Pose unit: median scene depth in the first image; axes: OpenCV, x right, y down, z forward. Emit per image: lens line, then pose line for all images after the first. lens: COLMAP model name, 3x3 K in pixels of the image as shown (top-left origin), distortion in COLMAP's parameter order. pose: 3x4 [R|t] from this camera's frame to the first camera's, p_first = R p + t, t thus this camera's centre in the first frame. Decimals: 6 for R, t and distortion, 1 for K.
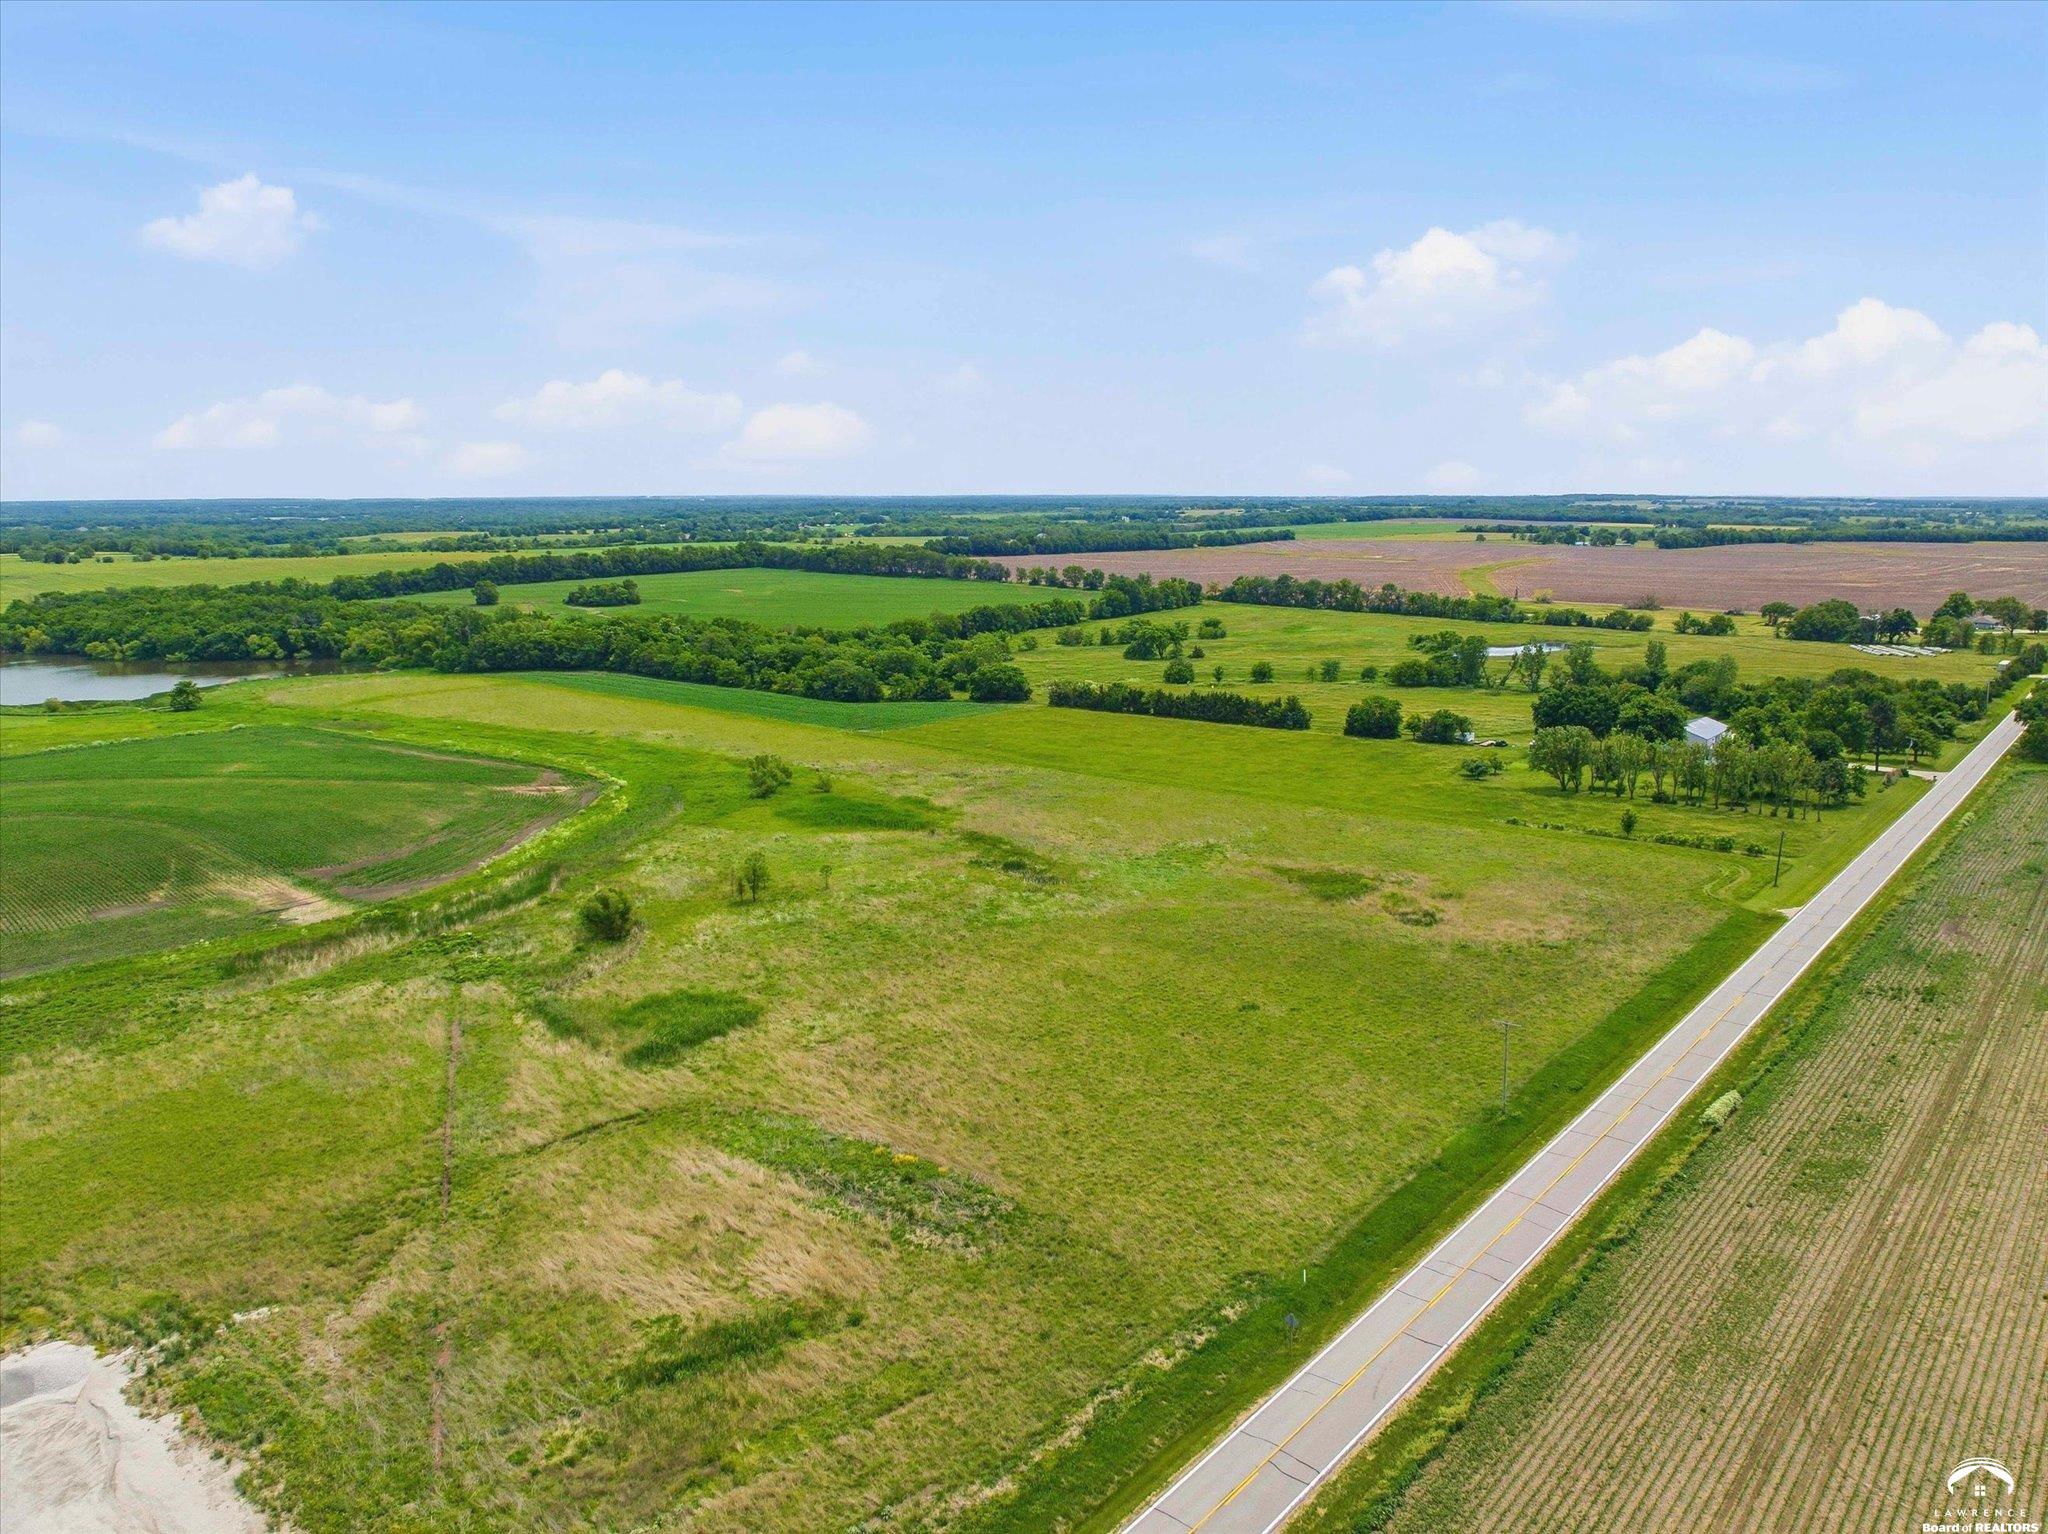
lens RADIAL K [[1439.8, 0, 1023.5], [0, 1439.8, 761.7], [0, 0, 1]] dist [-0.032916, -0.006672]
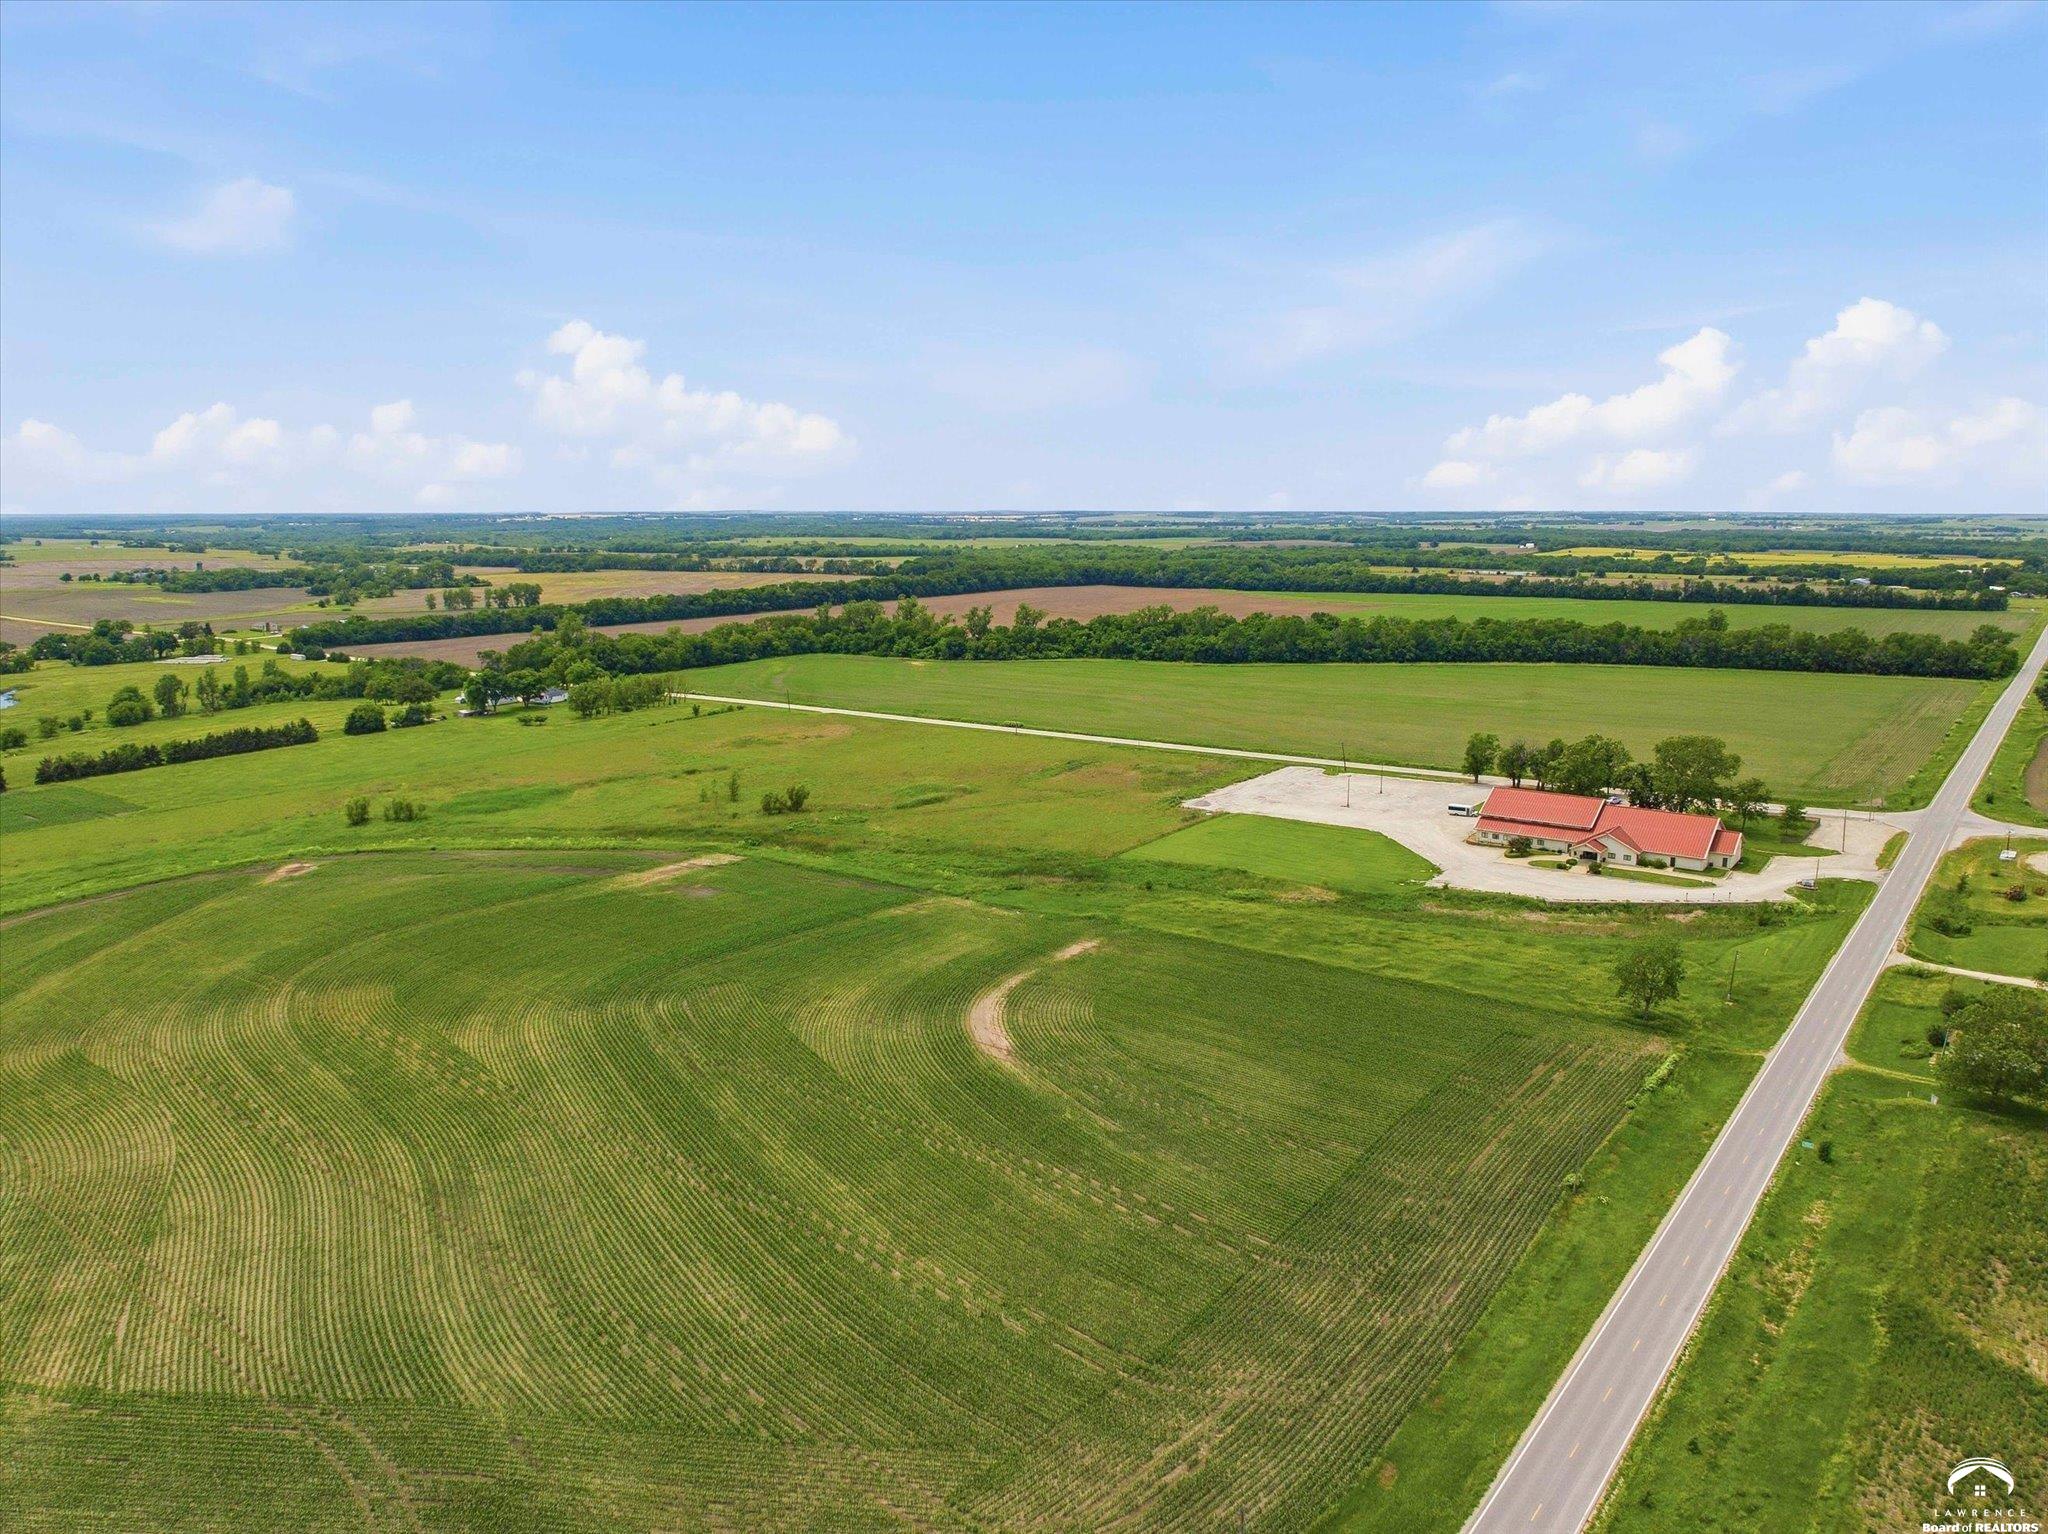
lens RADIAL K [[1439.8, 0, 1028.7], [0, 1439.8, 757.7], [0, 0, 1]] dist [-0.032916, -0.006672]
pose [[-0.084639, -0.169796, 0.981838, -0.844683], [0.185353, 0.965492, 0.182947, -0.092104], [-0.979020, 0.197471, -0.050246, 0.304573]]
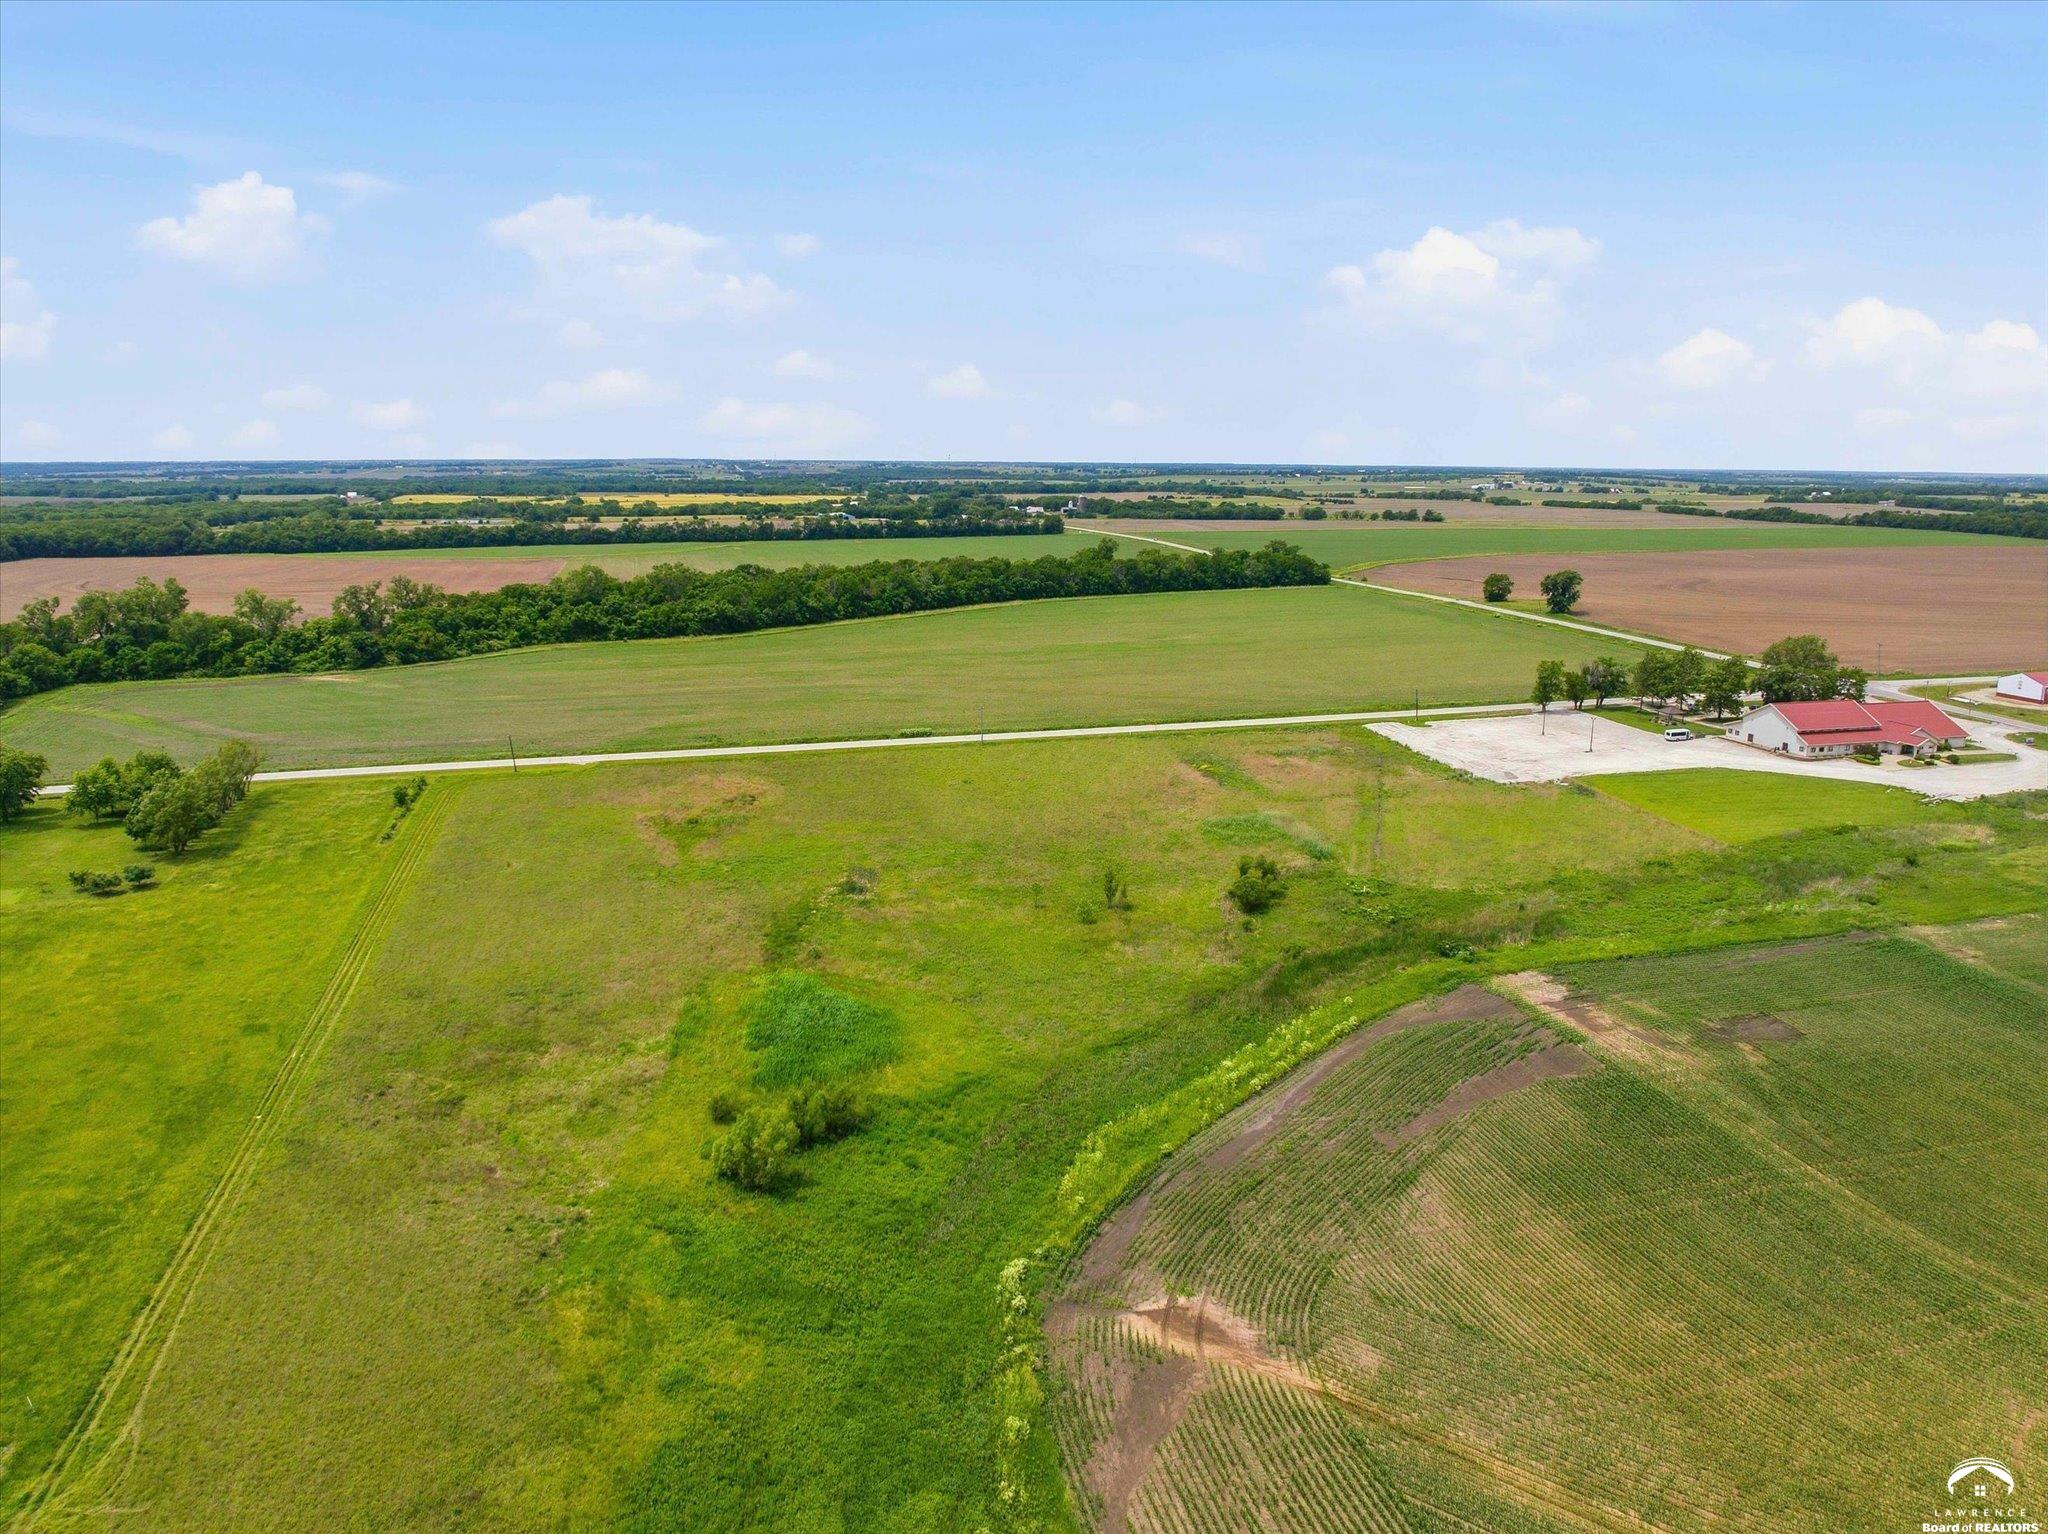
lens RADIAL K [[1439.8, 0, 1029.7], [0, 1439.8, 765.1], [0, 0, 1]] dist [-0.032916, -0.006672]
pose [[-0.833230, -0.117182, 0.540367, -0.297041], [0.100046, 0.929203, 0.355772, -0.163654], [-0.543800, 0.350501, -0.762516, 0.767451]]
